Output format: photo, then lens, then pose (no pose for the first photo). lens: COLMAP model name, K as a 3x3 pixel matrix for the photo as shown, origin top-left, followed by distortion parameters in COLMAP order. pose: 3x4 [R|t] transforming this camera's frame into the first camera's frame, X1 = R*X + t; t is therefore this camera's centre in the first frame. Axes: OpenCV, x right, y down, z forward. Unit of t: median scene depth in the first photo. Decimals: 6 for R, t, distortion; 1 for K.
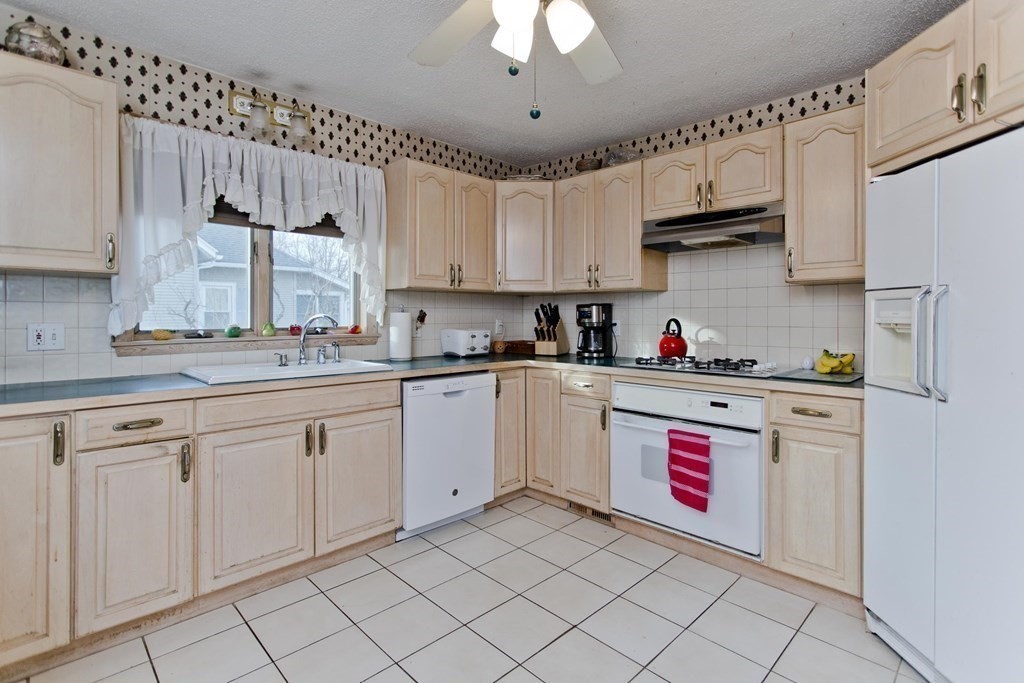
lens RADIAL K [[492.8, 0, 513.5], [0, 492.8, 311.6], [0, 0, 1]] dist [-0.001373, 0.003351]
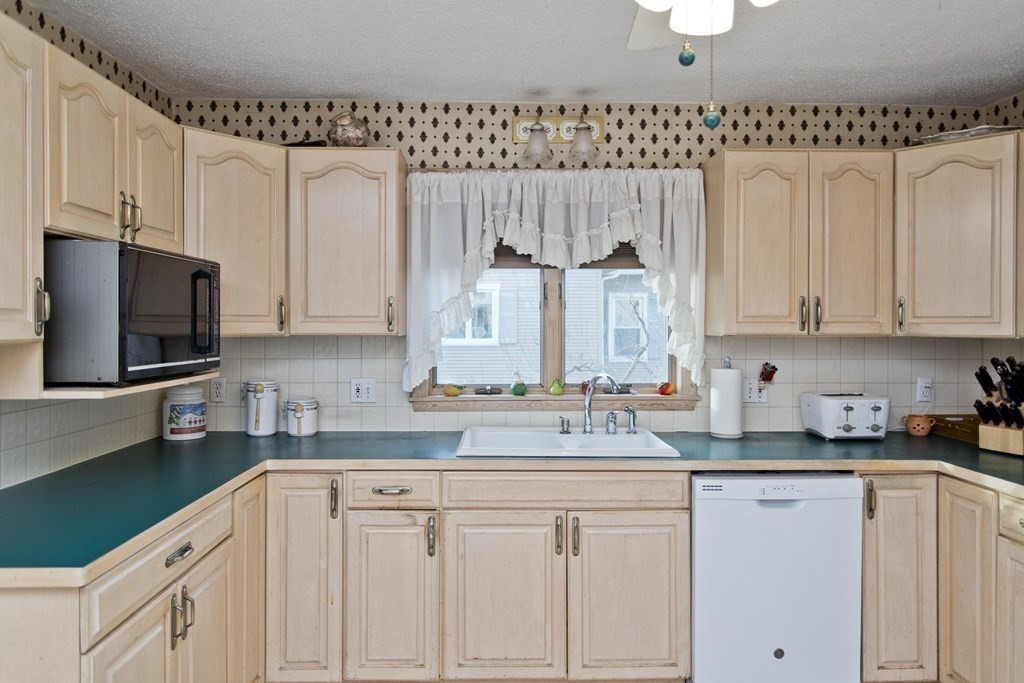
lens RADIAL K [[673.7, 0, 507.6], [0, 673.7, 319.2], [0, 0, 1]] dist [-0.006695, 0.004004]
pose [[0.722242, -0.001966, -0.691637, 0.265279], [0.004095, 0.999991, 0.001433, -0.089125], [0.691628, -0.003867, 0.722244, 0.117365]]
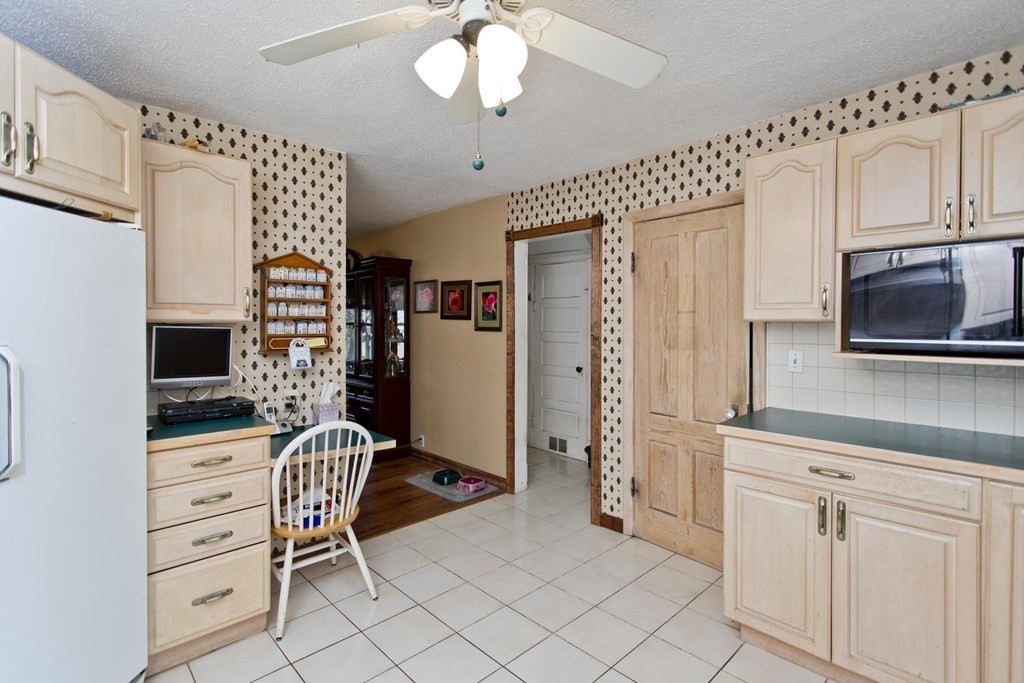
lens RADIAL K [[492.8, 0, 514.0], [0, 492.8, 326.4], [0, 0, 1]] dist [-0.001373, 0.003351]
pose [[-0.999350, -0.001438, 0.036026, -0.037455], [-0.001834, 0.999938, -0.010967, -0.047132], [-0.036008, -0.011026, -0.999291, 1.134366]]
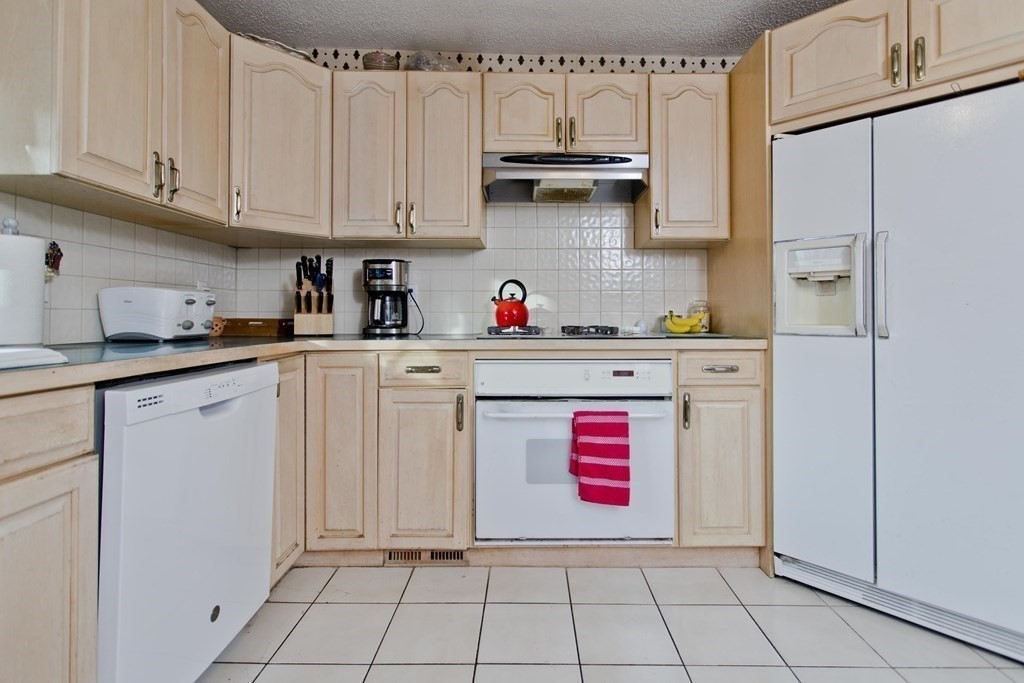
lens RADIAL K [[492.8, 0, 534.5], [0, 492.8, 305.6], [0, 0, 1]] dist [-0.001373, 0.003351]
pose [[0.696857, 0.013358, 0.717085, -0.276940], [-0.006358, 0.999902, -0.012448, 0.079668], [-0.717182, 0.004116, 0.696874, 0.490291]]
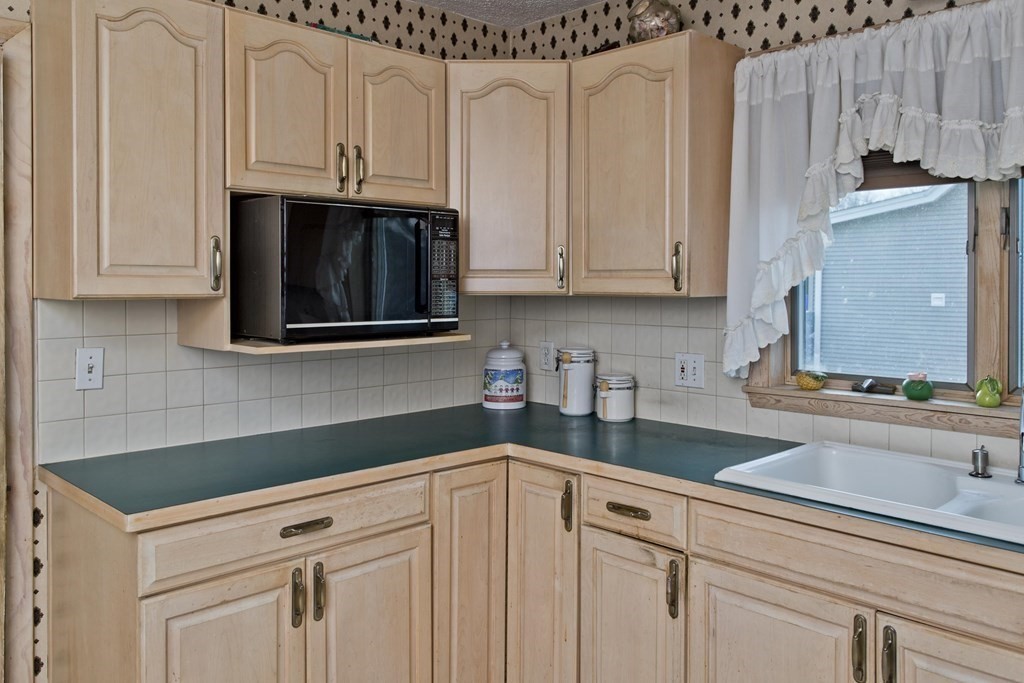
lens RADIAL K [[812.8, 0, 520.5], [0, 812.8, 287.5], [0, 0, 1]] dist [0.003516, 0.003090]
pose [[-0.010611, 0.011431, -0.999878, 0.317806], [0.009407, 0.999892, 0.011331, -0.084223], [0.999899, -0.009286, -0.010717, 0.611767]]
